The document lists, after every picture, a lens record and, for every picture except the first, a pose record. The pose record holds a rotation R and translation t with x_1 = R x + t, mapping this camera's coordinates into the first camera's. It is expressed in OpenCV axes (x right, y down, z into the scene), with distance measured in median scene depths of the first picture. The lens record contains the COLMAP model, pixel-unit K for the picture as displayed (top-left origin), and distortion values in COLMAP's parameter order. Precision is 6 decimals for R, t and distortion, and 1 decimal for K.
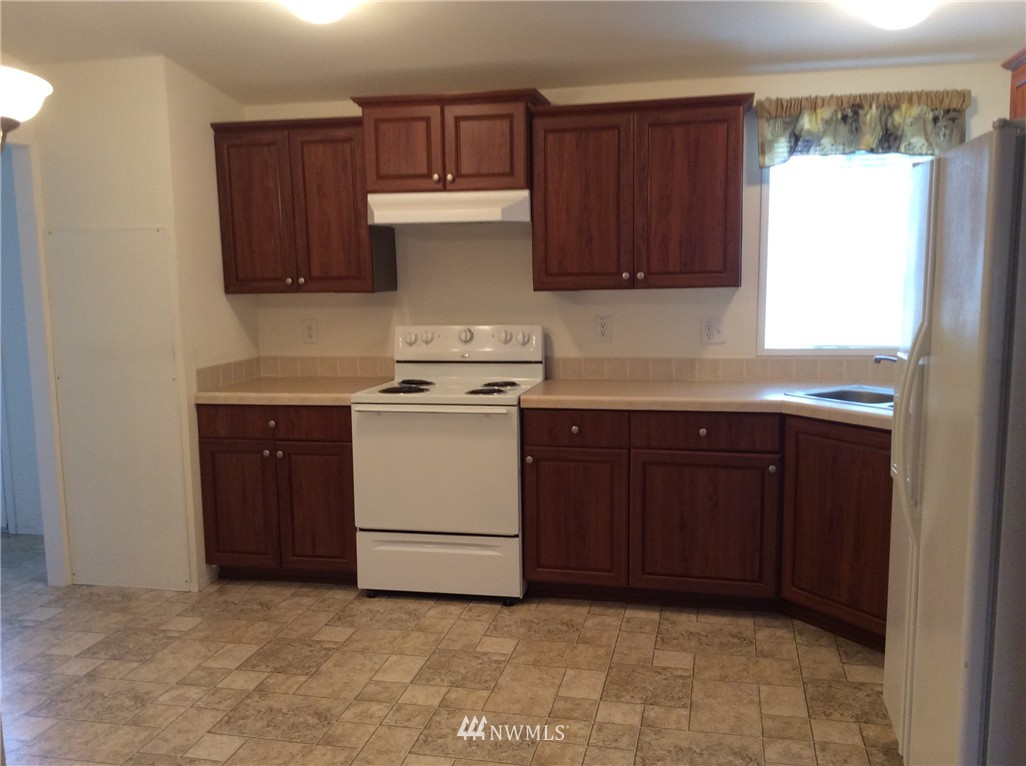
lens RADIAL K [[933.4, 0, 514.9], [0, 933.4, 385.4], [0, 0, 1]] dist [0.120090, -0.247153]
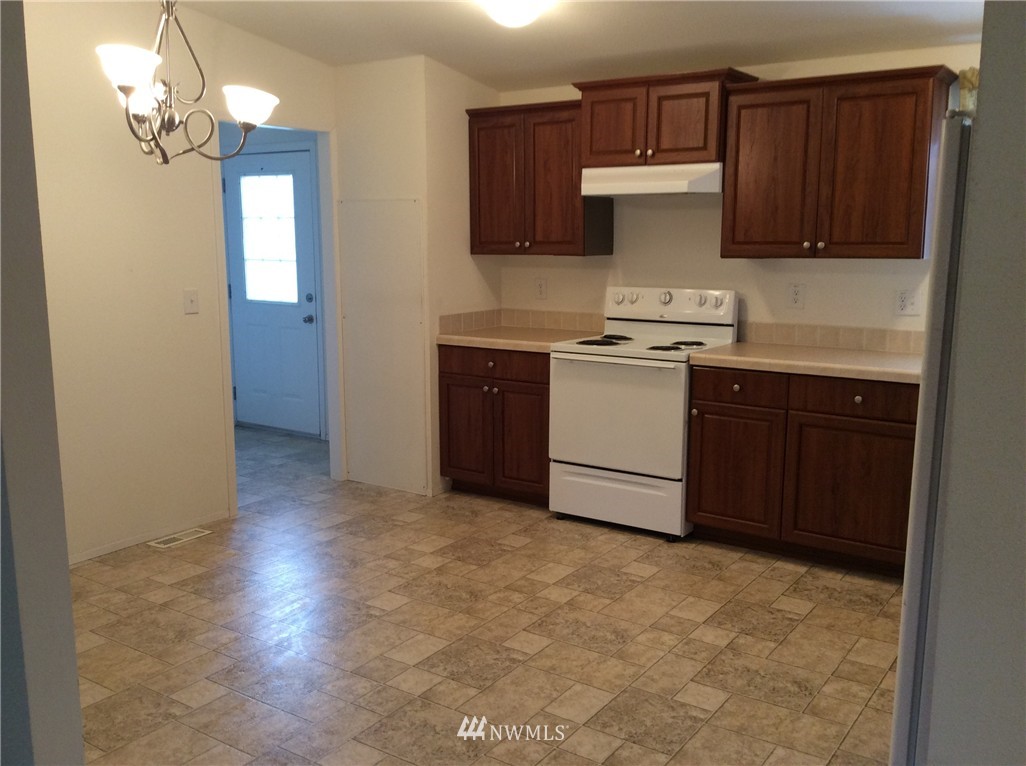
lens RADIAL K [[933.4, 0, 514.9], [0, 933.4, 385.4], [0, 0, 1]] dist [0.120090, -0.247153]
pose [[0.927401, 0.078405, -0.365760, 0.210067], [-0.065184, 0.996700, 0.048376, 0.008387], [0.368346, -0.021022, 0.929451, -0.093527]]
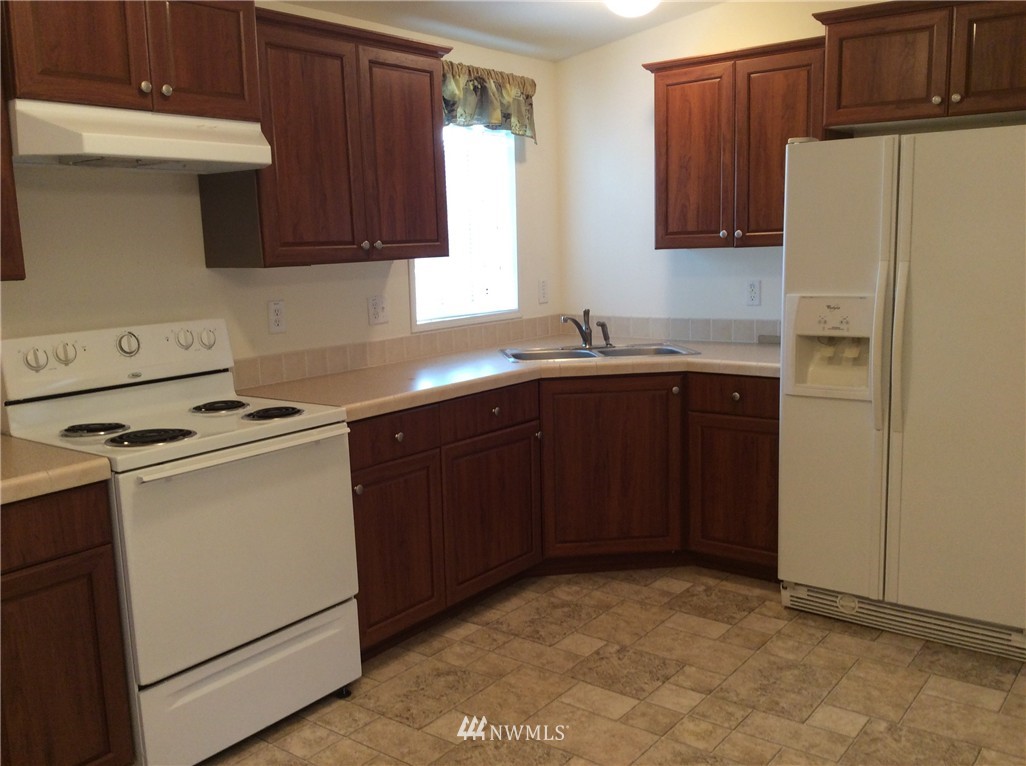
lens RADIAL K [[933.4, 0, 514.9], [0, 933.4, 385.4], [0, 0, 1]] dist [0.120090, -0.247153]
pose [[0.414074, -0.135936, 0.900036, -0.572632], [0.136272, 0.986900, 0.086361, -0.048532], [-0.899985, 0.086890, 0.427174, 0.536873]]
